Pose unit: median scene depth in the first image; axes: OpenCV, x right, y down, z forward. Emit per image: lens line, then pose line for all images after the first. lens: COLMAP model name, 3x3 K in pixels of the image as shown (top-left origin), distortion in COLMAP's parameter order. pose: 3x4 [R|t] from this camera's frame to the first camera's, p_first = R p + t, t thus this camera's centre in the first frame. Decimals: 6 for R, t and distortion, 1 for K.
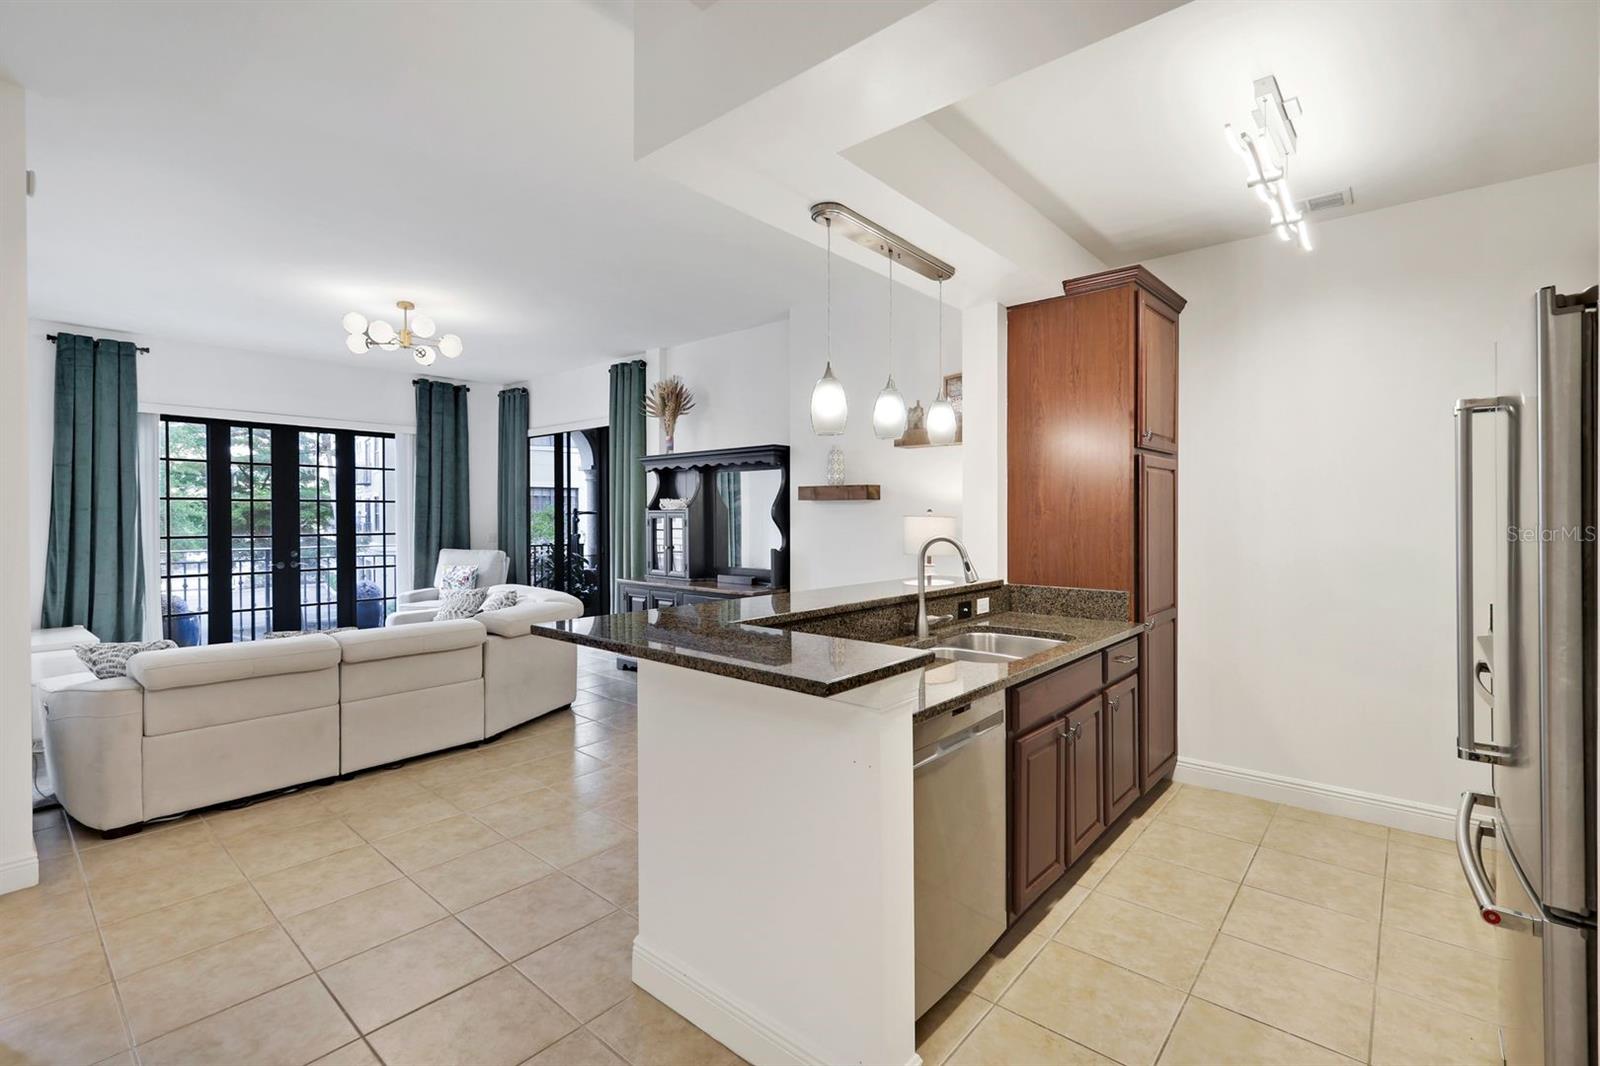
lens RADIAL K [[722.5, 0, 806.9], [0, 722.5, 514.0], [0, 0, 1]] dist [0.007992, -0.001277]
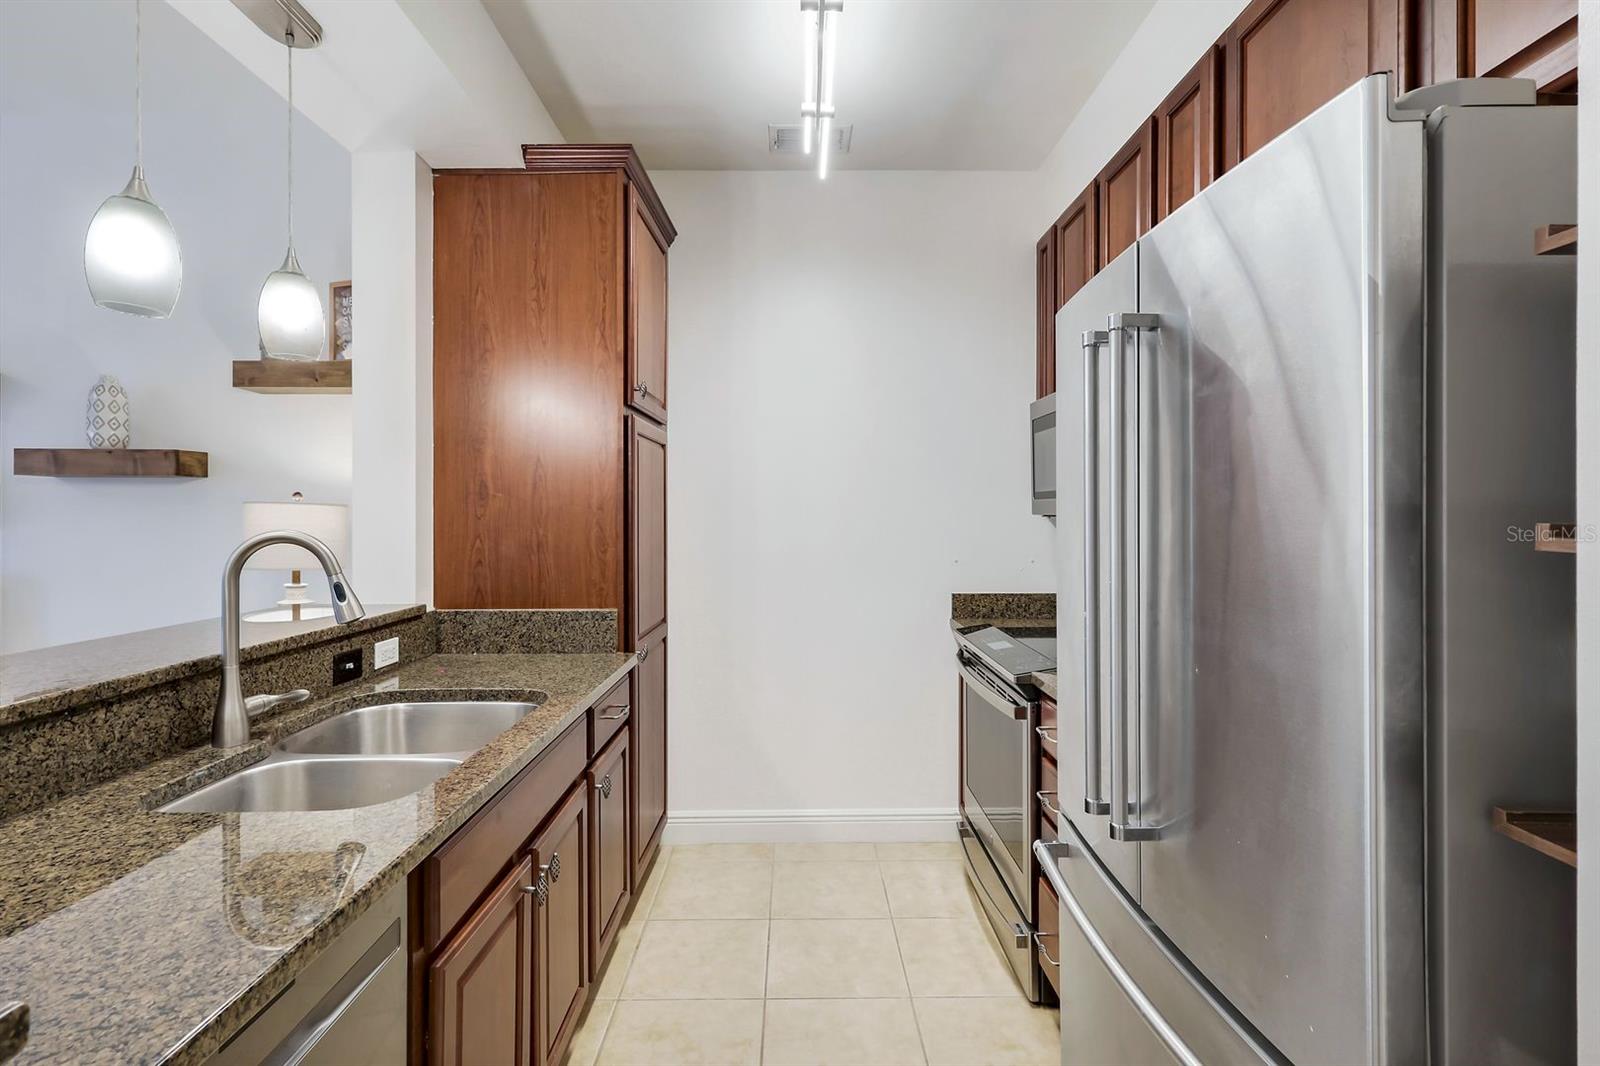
lens RADIAL K [[722.5, 0, 780.4], [0, 722.5, 521.0], [0, 0, 1]] dist [0.007992, -0.001277]
pose [[0.766077, -0.001461, 0.642747, 0.102444], [-0.001828, 0.999988, 0.004452, 0.015819], [-0.642746, -0.004585, 0.766066, 0.318735]]
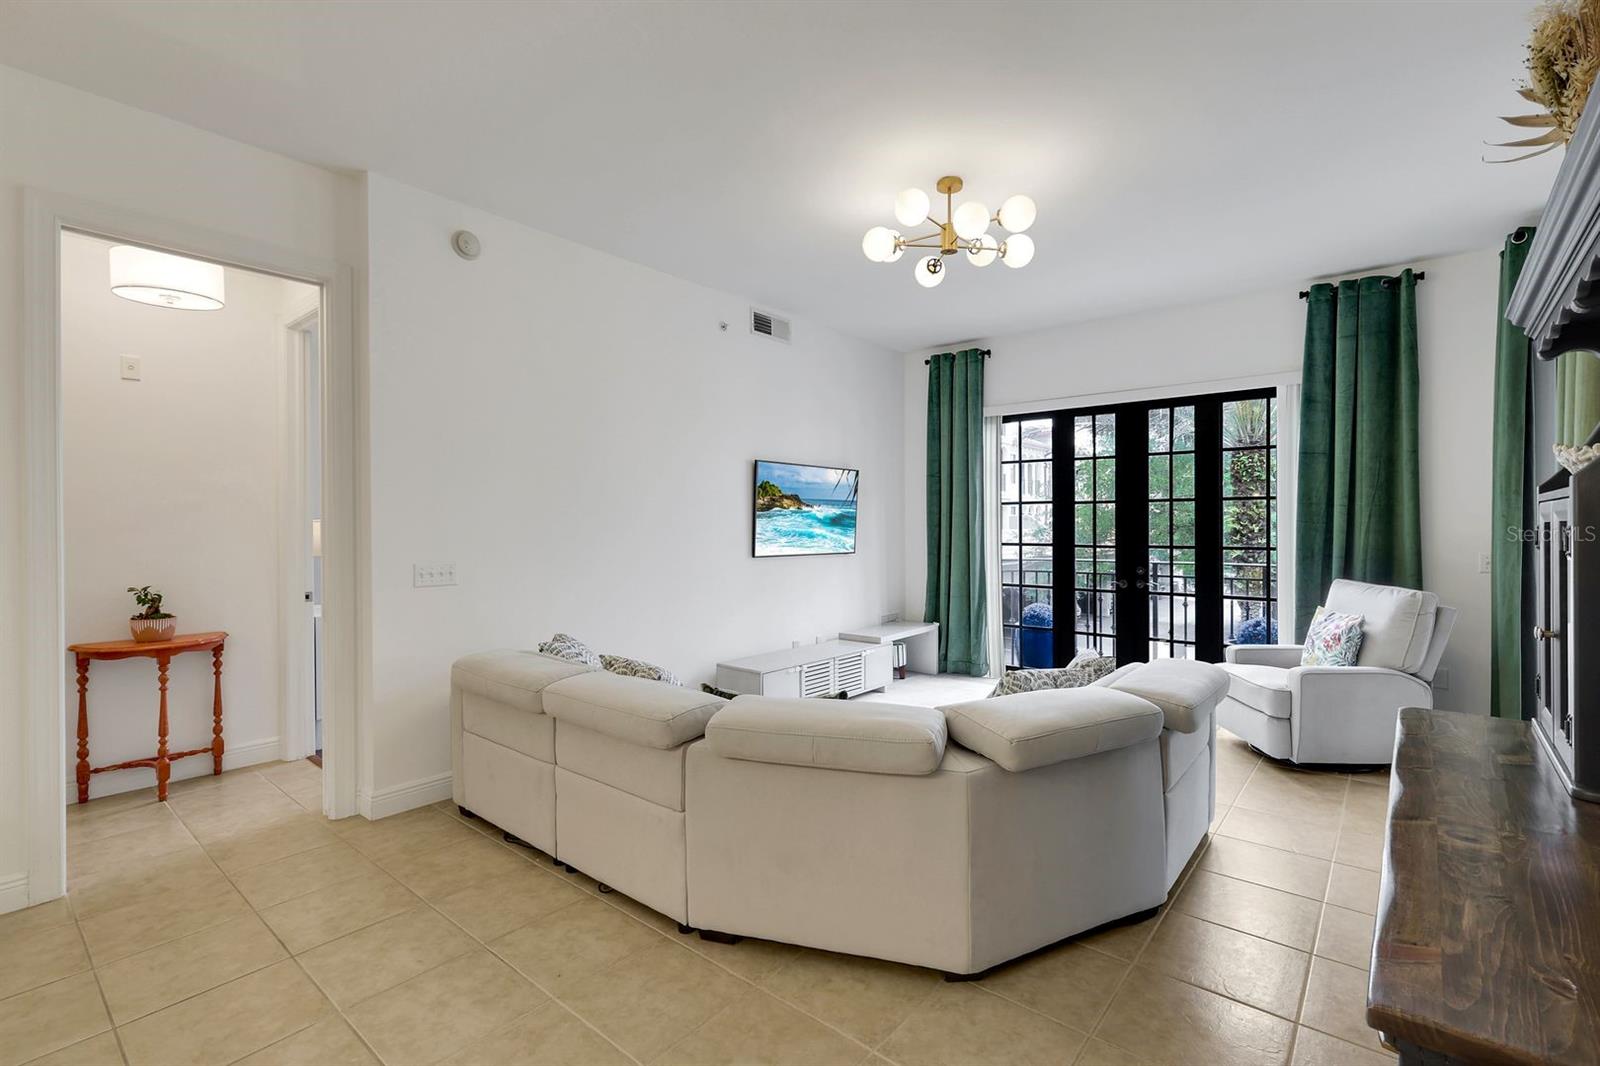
lens RADIAL K [[722.5, 0, 809.8], [0, 722.5, 529.4], [0, 0, 1]] dist [0.007992, -0.001277]
pose [[0.003051, 0.004568, -0.999985, 0.110838], [0.003334, 0.999984, 0.004578, 0.013712], [0.999990, -0.003348, 0.003035, 1.252169]]
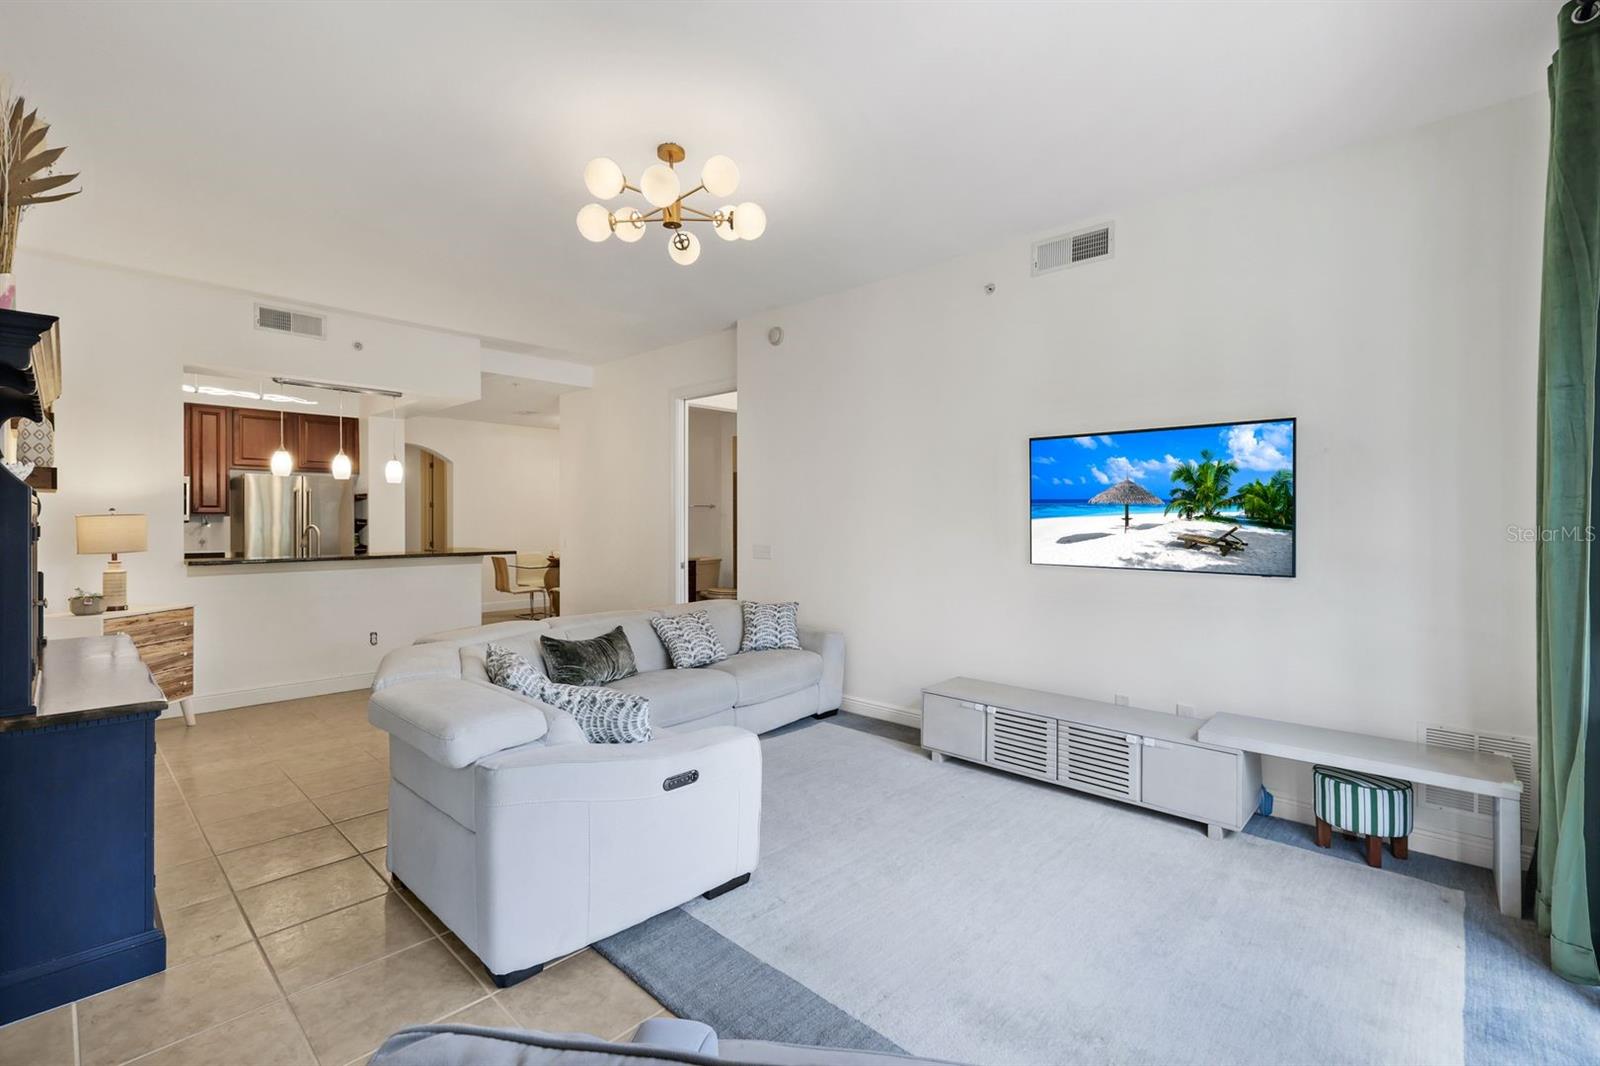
lens RADIAL K [[722.5, 0, 791.9], [0, 722.5, 522.1], [0, 0, 1]] dist [0.007992, -0.001277]
pose [[-0.997568, -0.001781, 0.069671, -0.992386], [-0.001325, 0.999977, 0.006587, 0.006028], [-0.069681, 0.006478, -0.997548, 2.256687]]
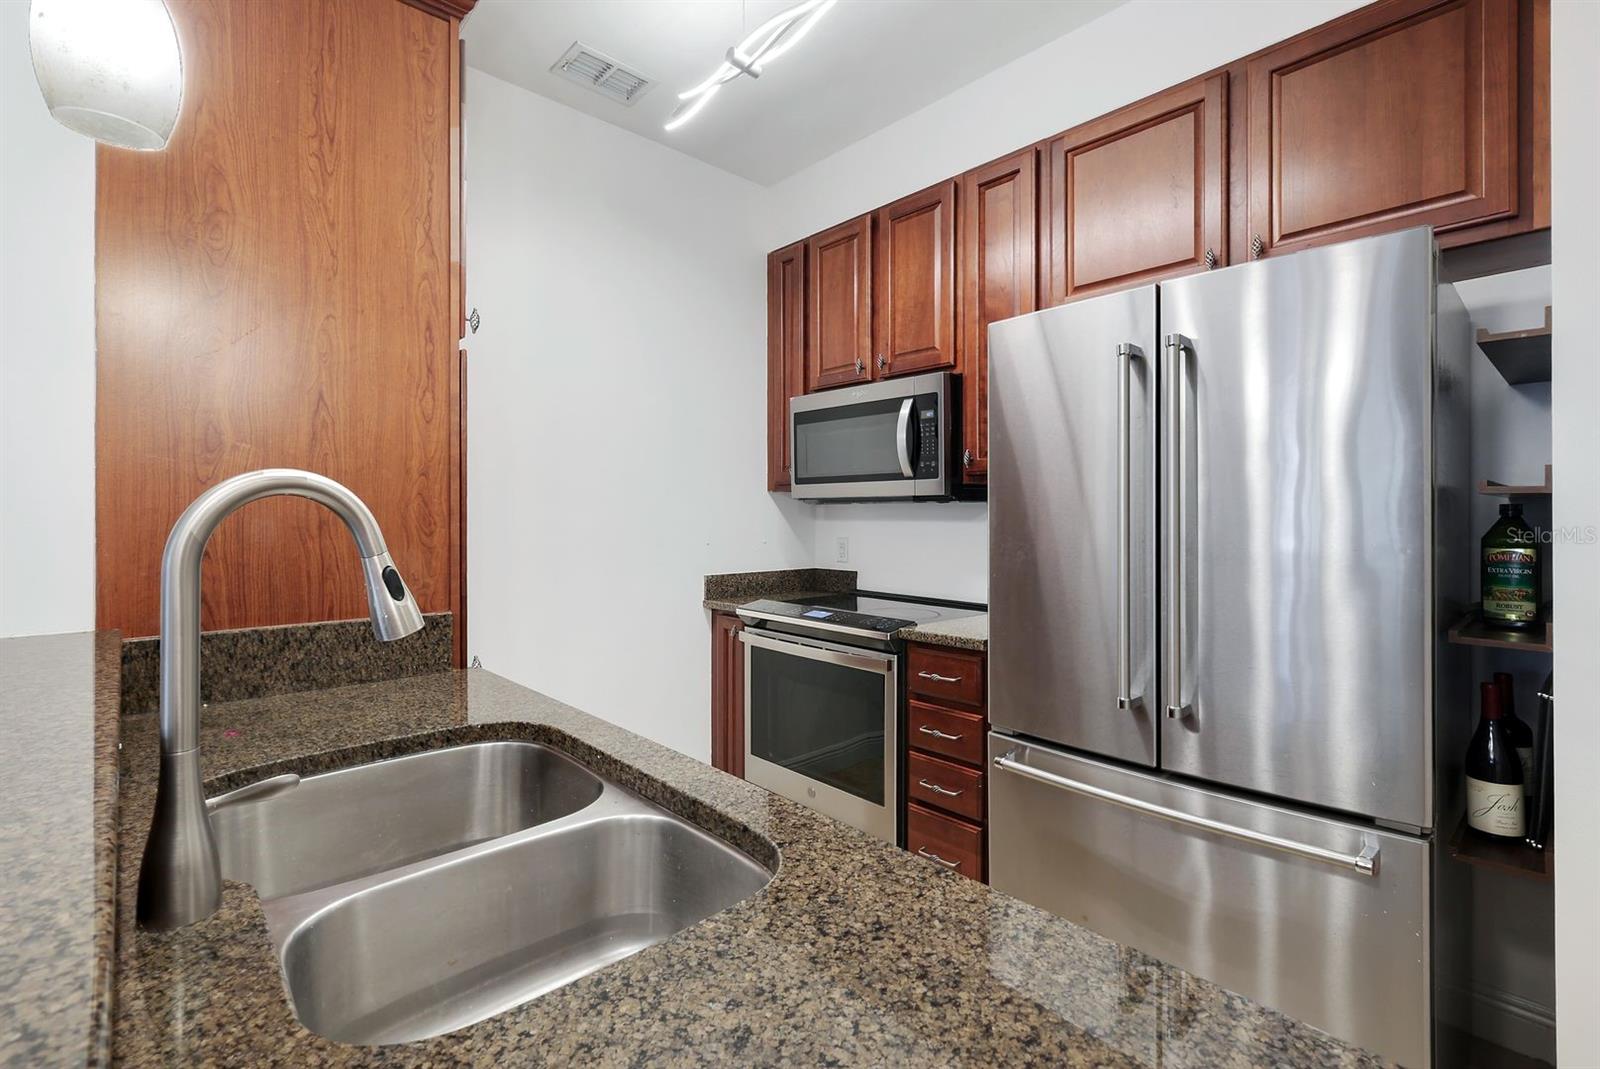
lens RADIAL K [[722.5, 0, 770.2], [0, 722.5, 510.0], [0, 0, 1]] dist [0.007992, -0.001277]
pose [[0.141985, 0.013090, 0.989782, -0.028818], [0.001969, 0.999907, -0.013506, 0.037150], [-0.989867, 0.003867, 0.141946, 0.617563]]
